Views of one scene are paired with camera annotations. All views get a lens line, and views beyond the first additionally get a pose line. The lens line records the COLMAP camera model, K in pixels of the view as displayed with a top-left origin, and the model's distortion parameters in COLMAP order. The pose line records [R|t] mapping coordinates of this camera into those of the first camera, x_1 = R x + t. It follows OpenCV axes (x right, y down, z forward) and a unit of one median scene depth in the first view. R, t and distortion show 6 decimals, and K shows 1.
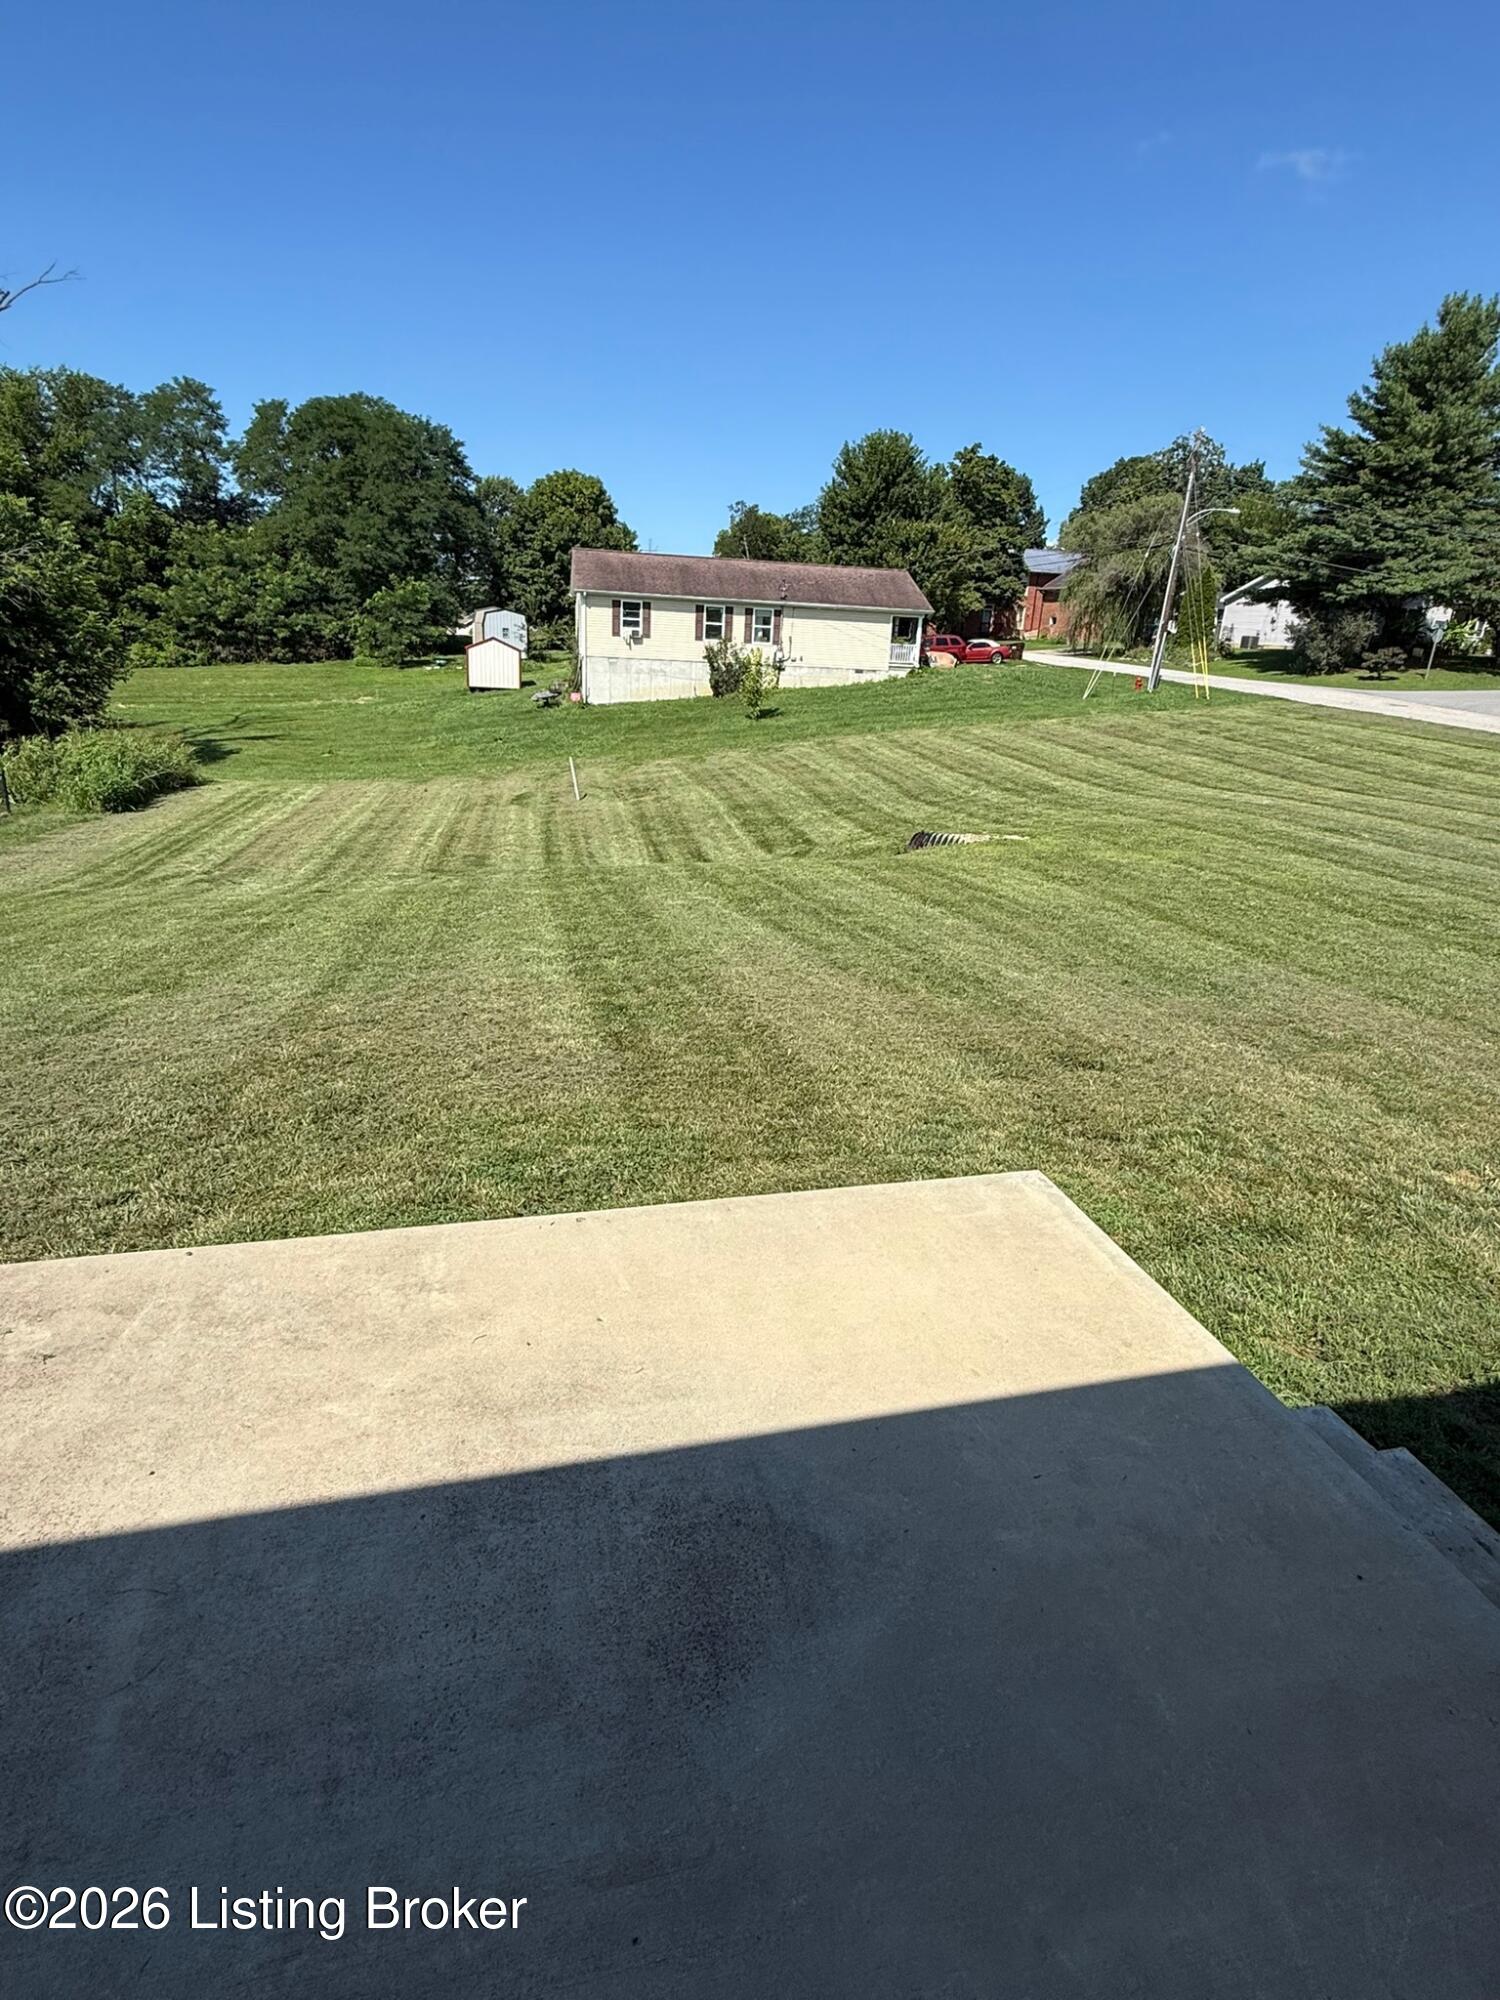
lens RADIAL K [[1036.4, 0, 750.0], [0, 1036.4, 1000.0], [0, 0, 1]] dist [-0.002516, -0.000169]
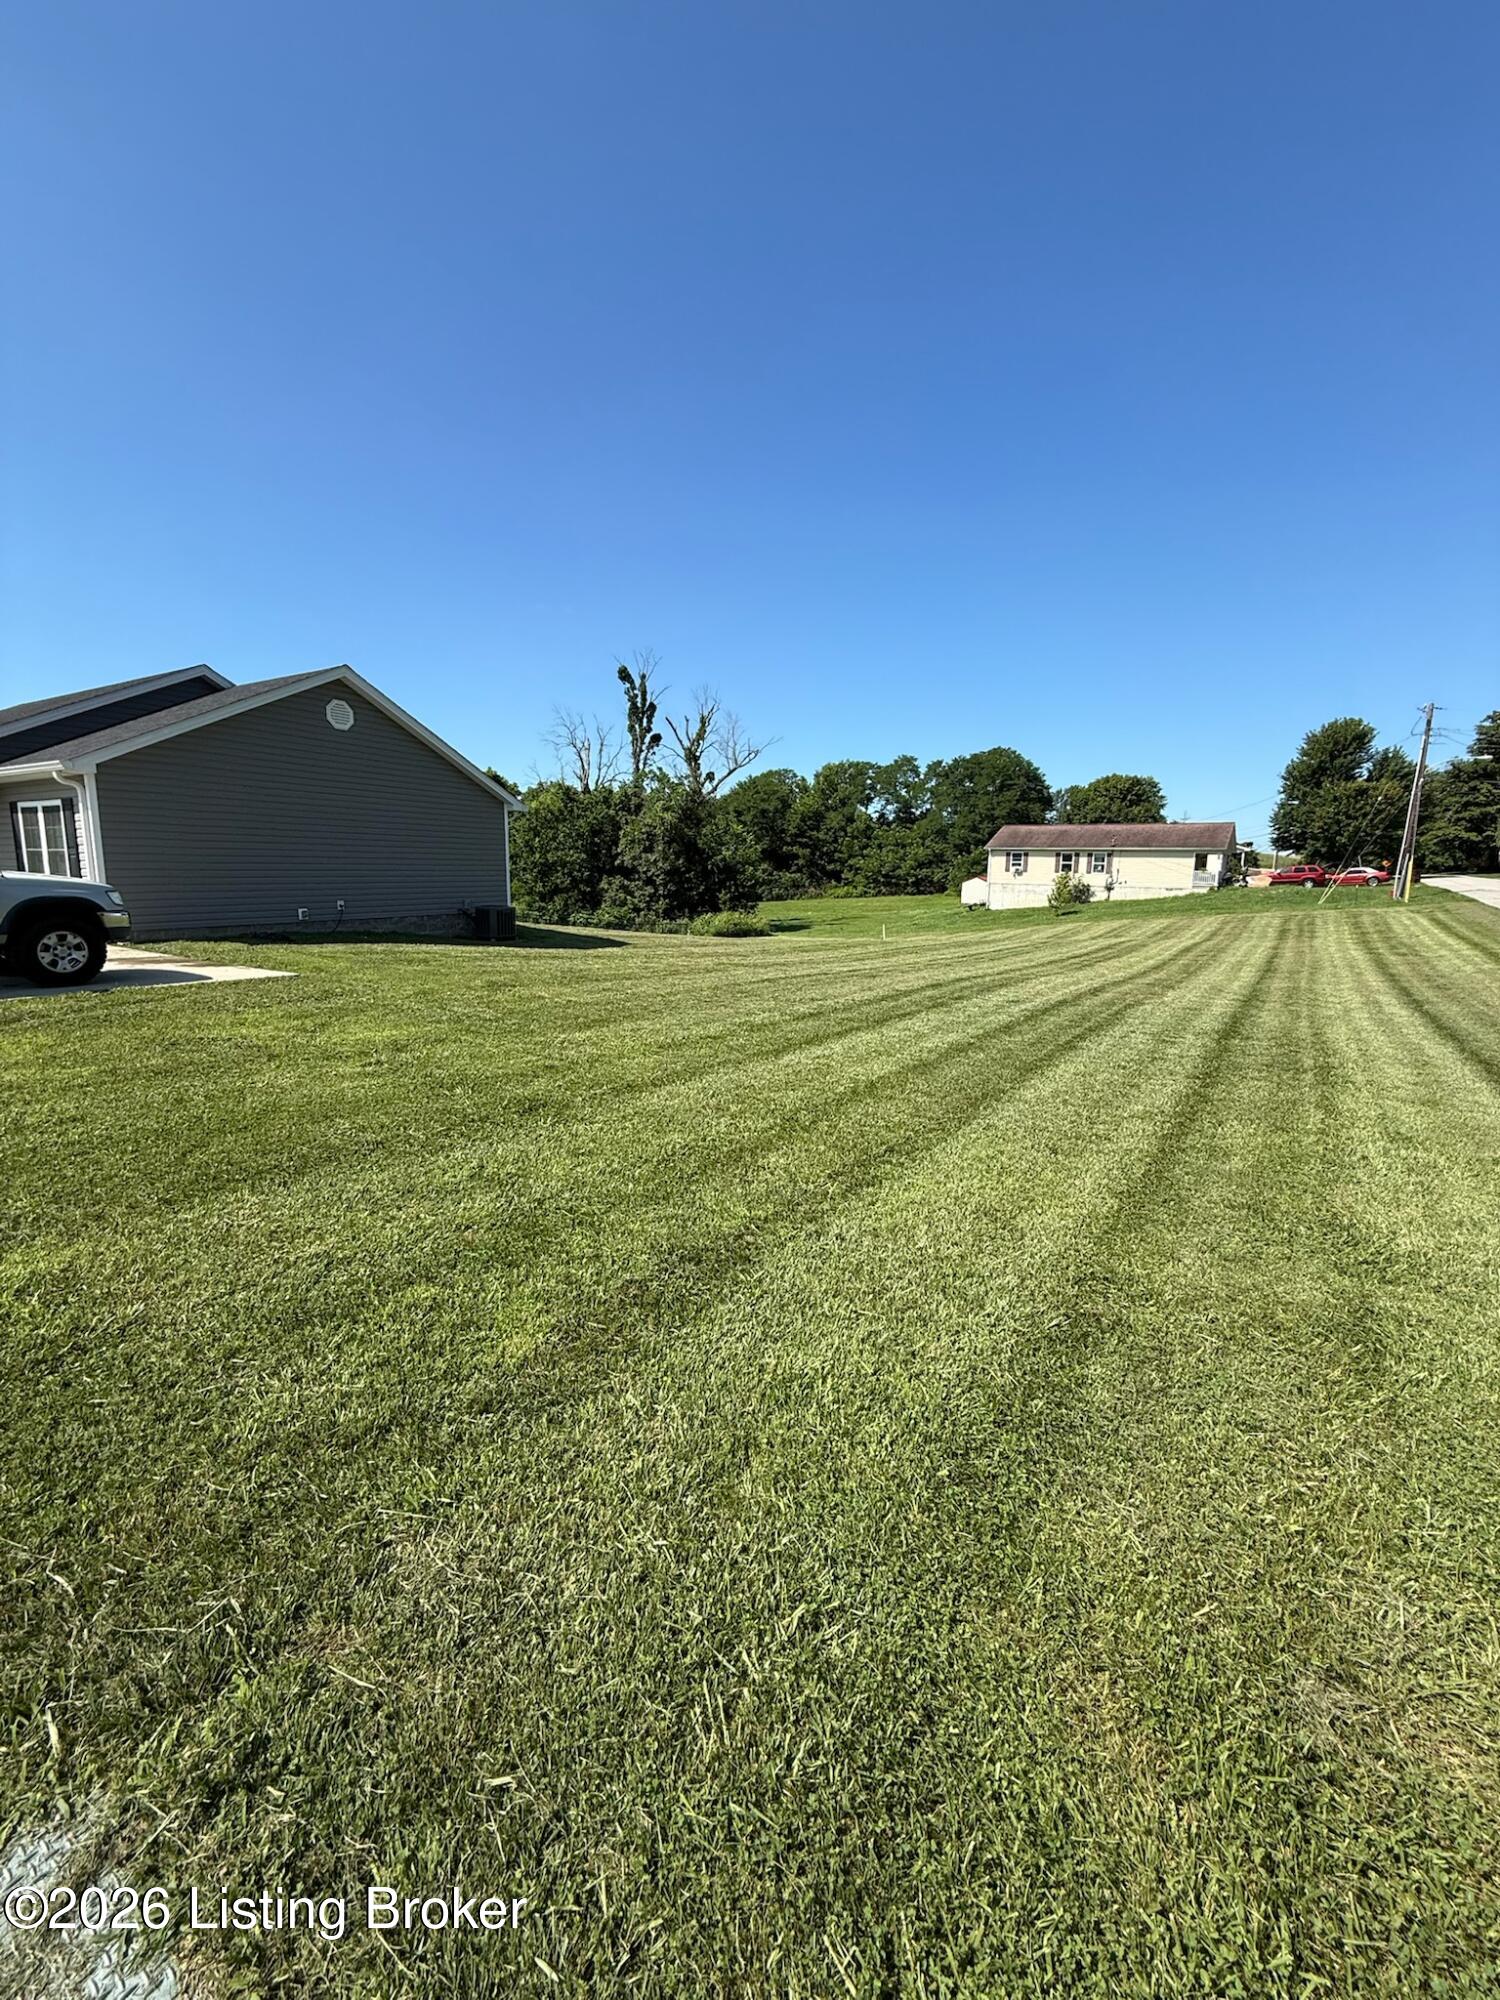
lens RADIAL K [[809.7, 0, 750.0], [0, 809.7, 1000.0], [0, 0, 1]] dist [0.000398, 0.000016]
pose [[0.685963, 0.079849, -0.723242, 0.547052], [-0.227084, 0.967809, -0.108529, 0.097763], [0.691294, 0.238683, 0.682014, -0.166378]]
